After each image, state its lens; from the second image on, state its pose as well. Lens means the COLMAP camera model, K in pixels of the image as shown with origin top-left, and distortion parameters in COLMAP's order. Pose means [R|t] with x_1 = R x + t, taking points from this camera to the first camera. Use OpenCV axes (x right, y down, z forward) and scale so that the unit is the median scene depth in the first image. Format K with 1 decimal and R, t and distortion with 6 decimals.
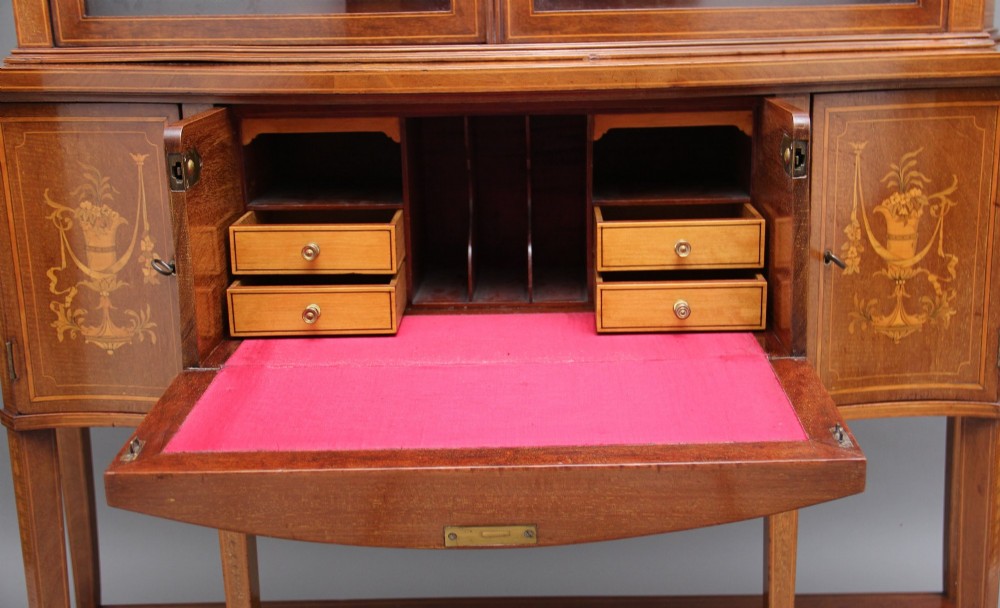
lens RADIAL K [[1215.7, 0, 532.2], [0, 1215.7, 307.1], [0, 0, 1]] dist [-0.016112, 0.240894]
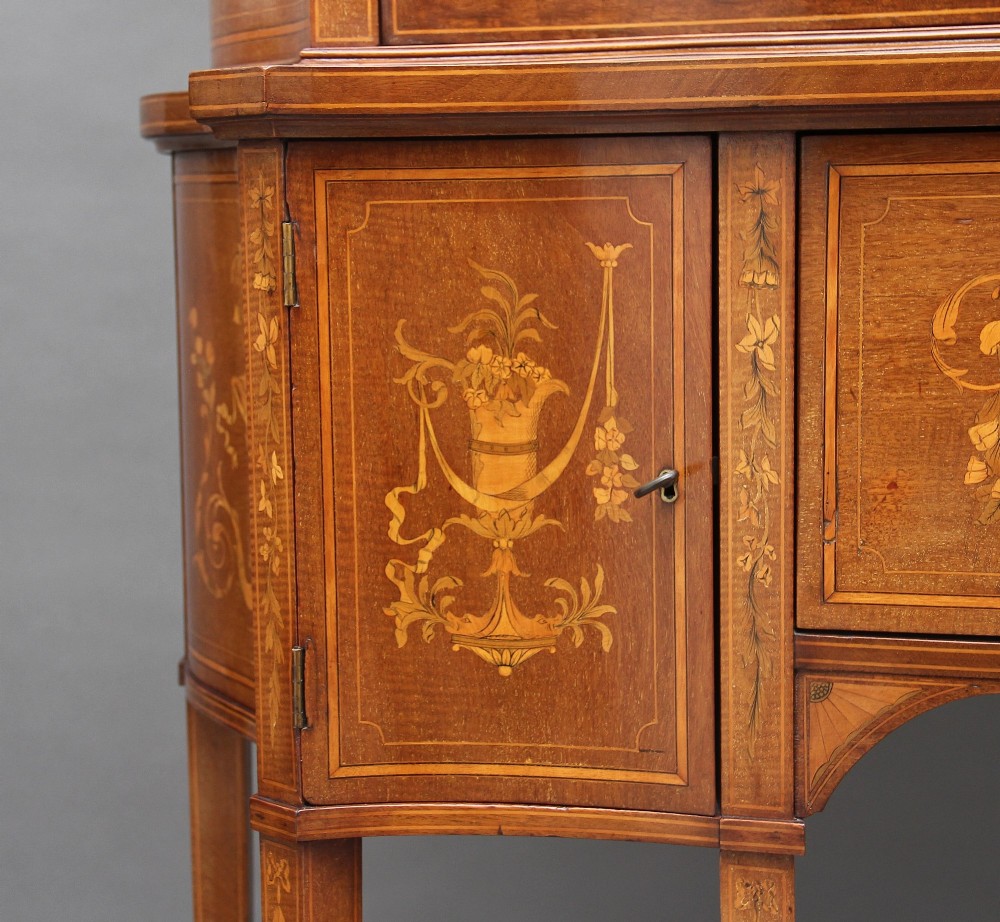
lens RADIAL K [[2314.5, 0, 500.0], [0, 2314.5, 461.0], [0, 0, 1]] dist [0.084019, 0.236166]
pose [[0.999747, 0.005059, -0.021894, -0.339401], [-0.007788, 0.991948, -0.126406, 0.071658], [0.021078, 0.126544, 0.991737, 0.111320]]
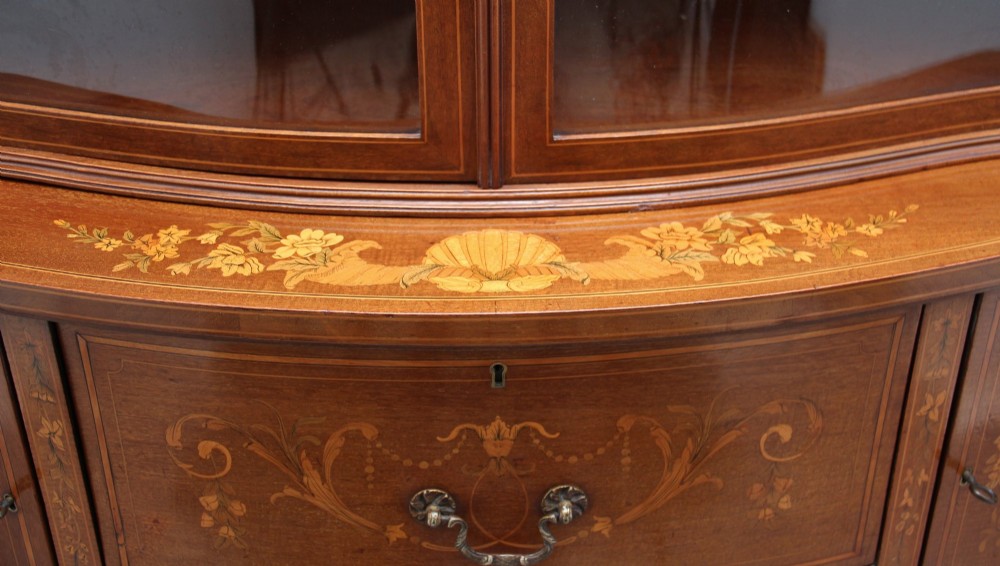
lens RADIAL K [[1180.9, 0, 513.1], [0, 1180.9, 221.0], [0, 0, 1]] dist [-0.022760, 0.248941]
pose [[0.998473, -0.009412, 0.054435, -0.051866], [-0.006163, 0.960247, 0.279083, -0.366099], [-0.054898, -0.278992, 0.958723, 0.396716]]
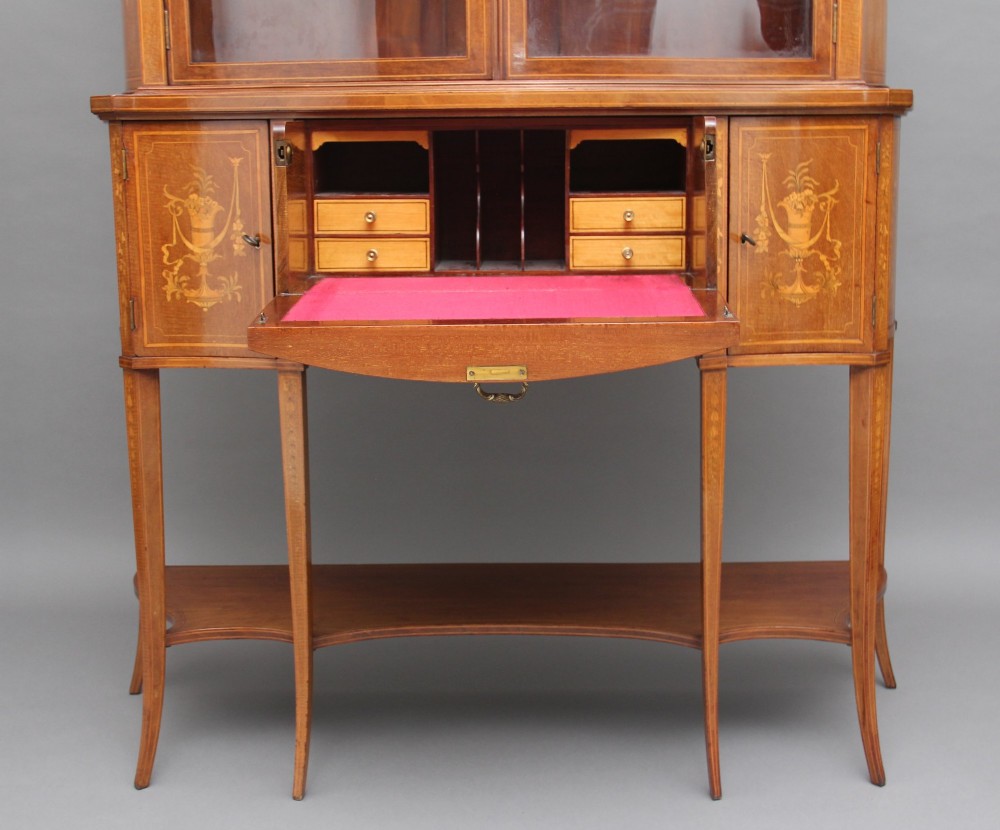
lens RADIAL K [[1464.5, 0, 520.1], [0, 1464.5, 414.0], [0, 0, 1]] dist [-0.045960, 0.056481]
pose [[0.999948, 0.010122, 0.001387, -0.005046], [-0.010020, 0.998129, -0.060323, 0.250330], [-0.001995, 0.060306, 0.998178, -0.598698]]
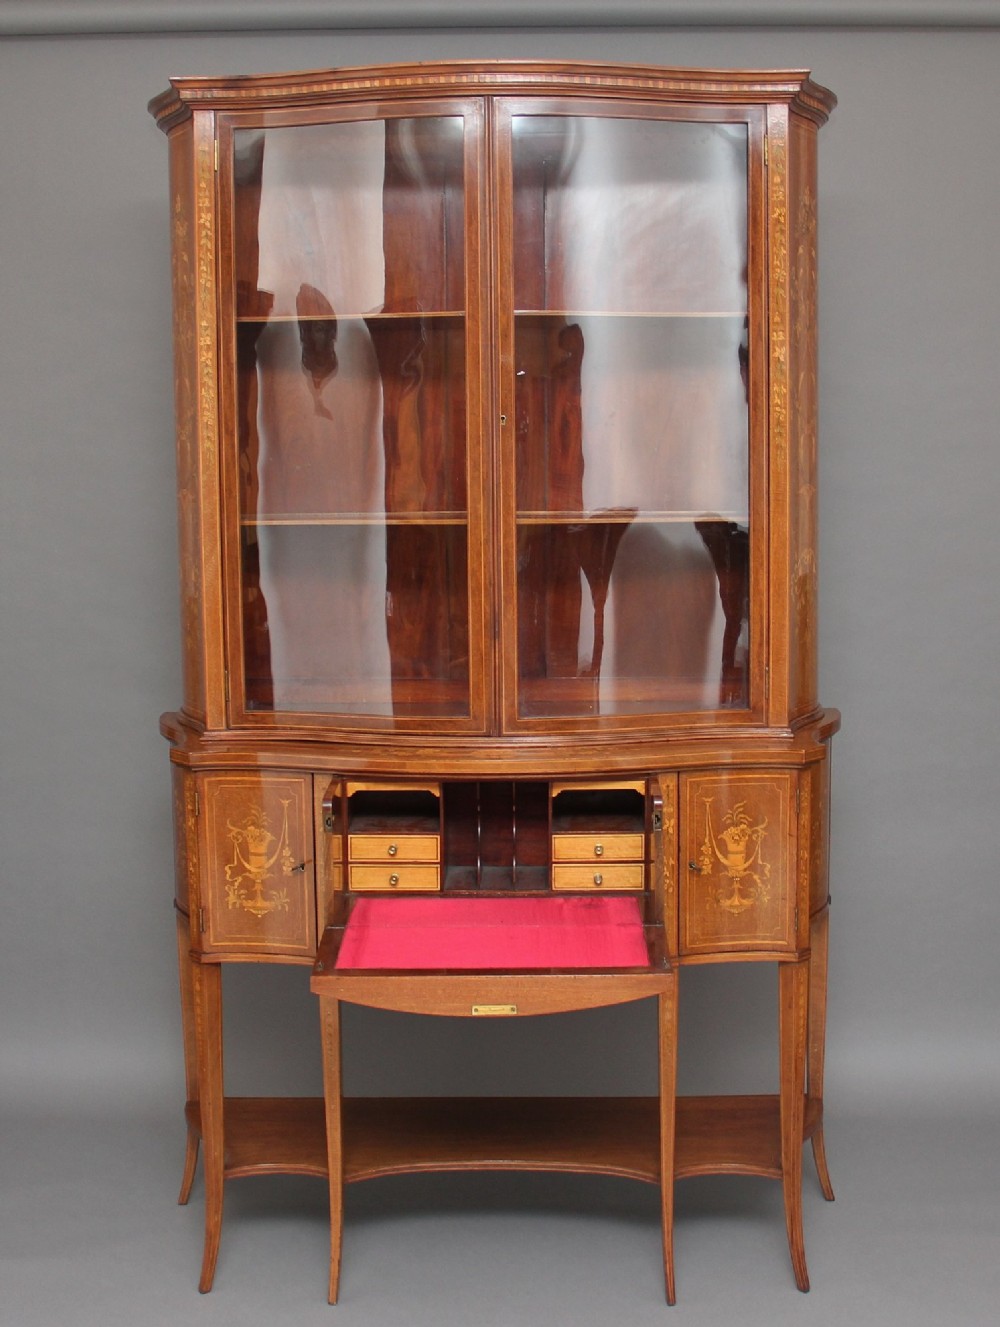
lens RADIAL K [[1810.6, 0, 500.0], [0, 1810.6, 663.5], [0, 0, 1]] dist [-0.148967, 0.043626]
pose [[0.999918, 0.009526, -0.008531, -0.003424], [-0.010324, 0.995031, -0.099027, -0.067354], [0.007545, 0.099107, 0.995048, -1.501129]]
